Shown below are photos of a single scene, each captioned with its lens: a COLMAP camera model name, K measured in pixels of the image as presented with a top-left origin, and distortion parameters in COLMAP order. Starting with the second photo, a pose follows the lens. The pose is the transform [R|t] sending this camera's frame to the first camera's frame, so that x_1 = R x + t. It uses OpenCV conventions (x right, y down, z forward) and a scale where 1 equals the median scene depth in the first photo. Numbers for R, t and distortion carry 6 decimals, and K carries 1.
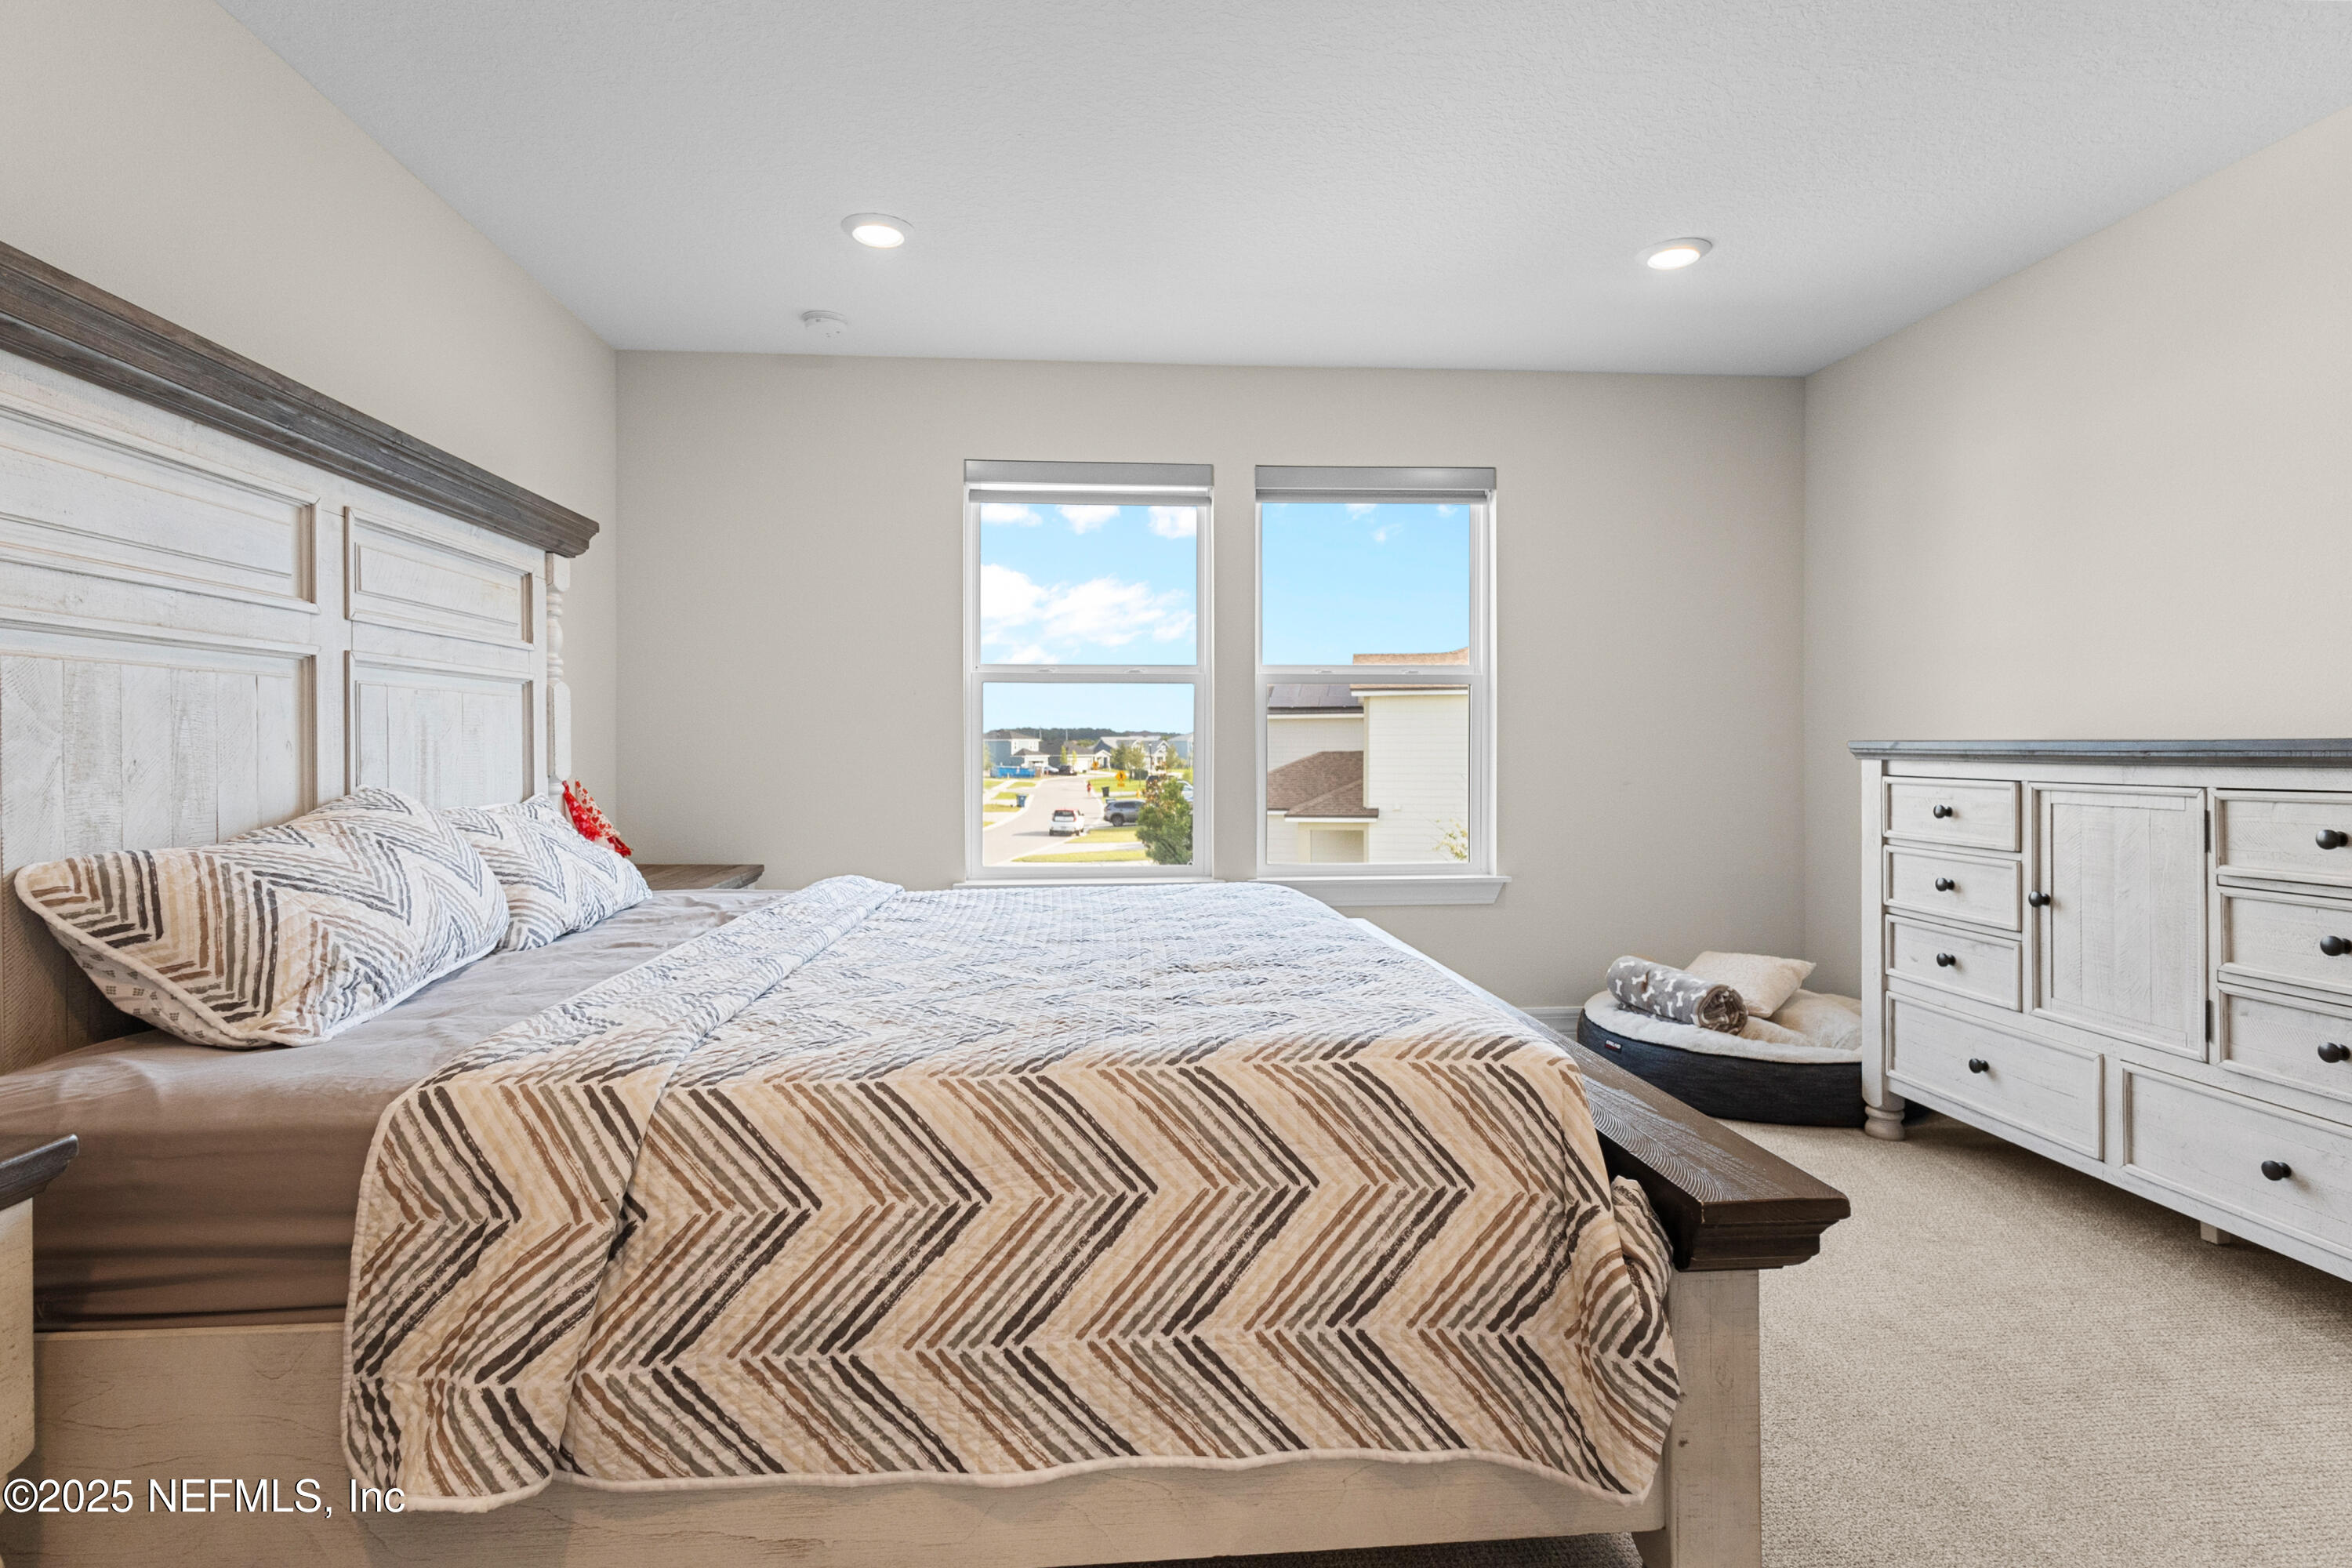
lens RADIAL K [[1172.1, 0, 1181.3], [0, 1172.1, 763.0], [0, 0, 1]] dist [0.013847, -0.004456]
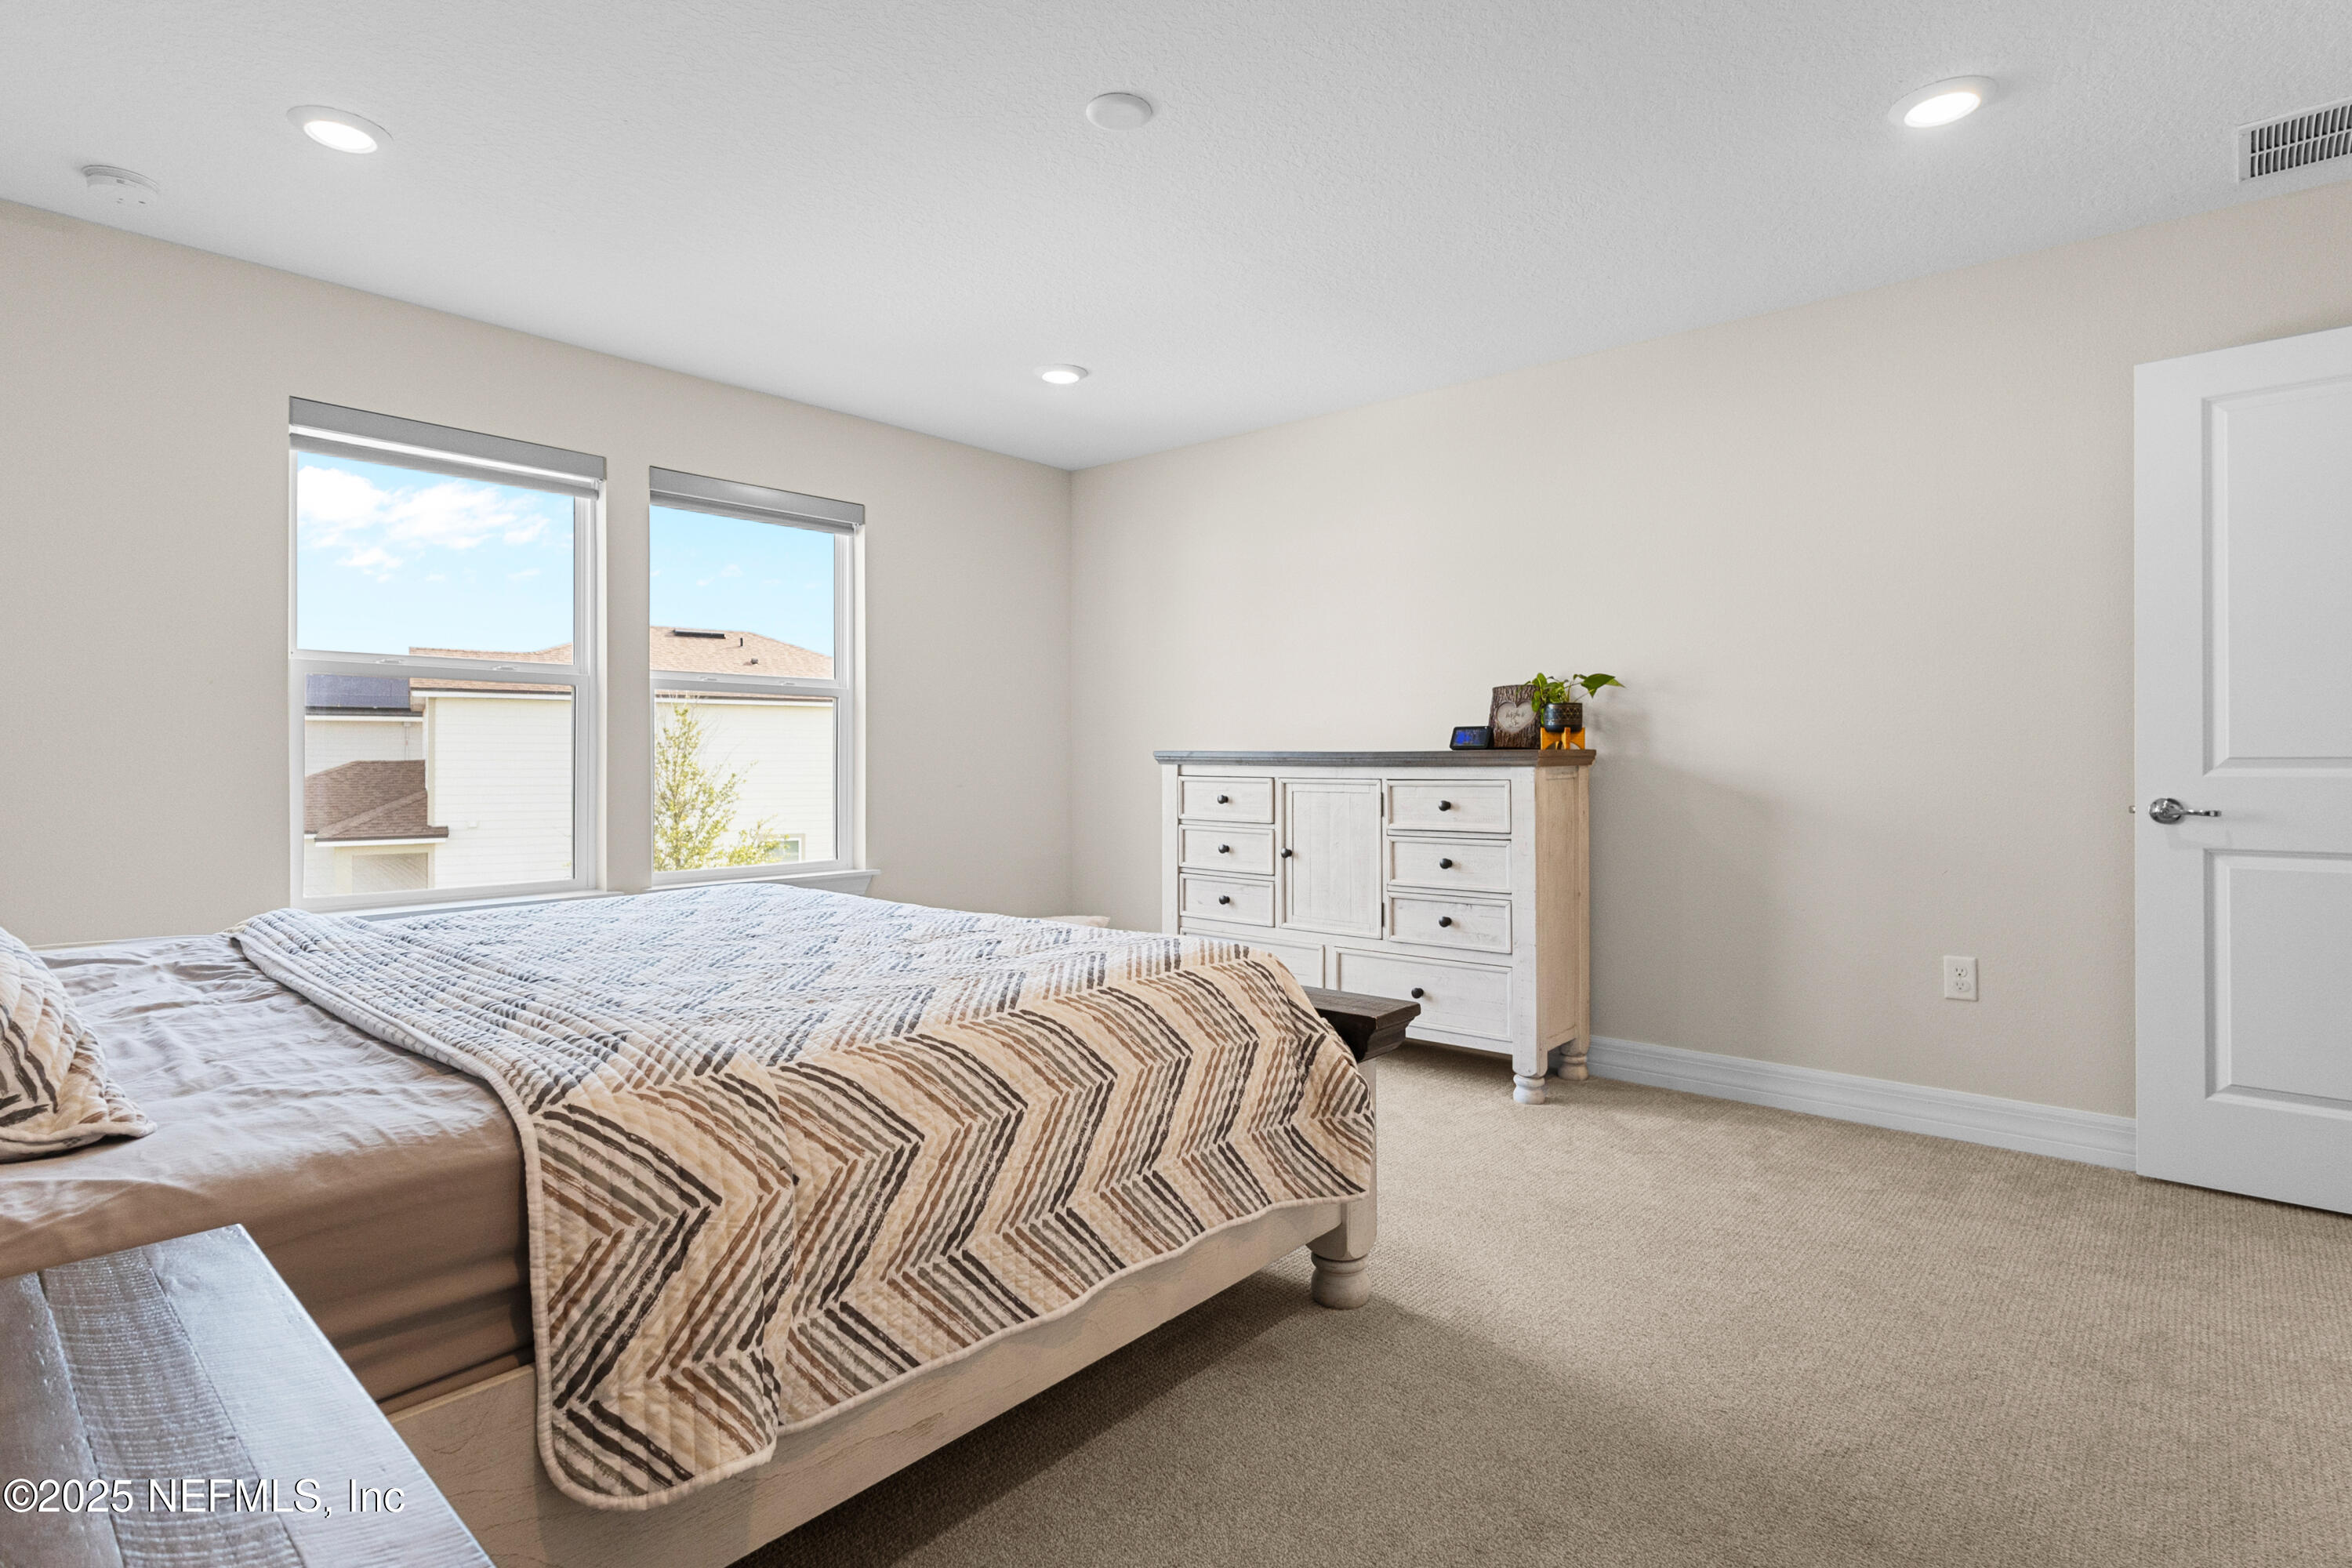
lens RADIAL K [[1172.1, 0, 1181.9], [0, 1172.1, 766.3], [0, 0, 1]] dist [0.013847, -0.004456]
pose [[0.712786, -0.002611, 0.701377, -0.480461], [0.006687, 0.999973, -0.003073, 0.004822], [-0.701350, 0.006881, 0.712784, -0.013118]]
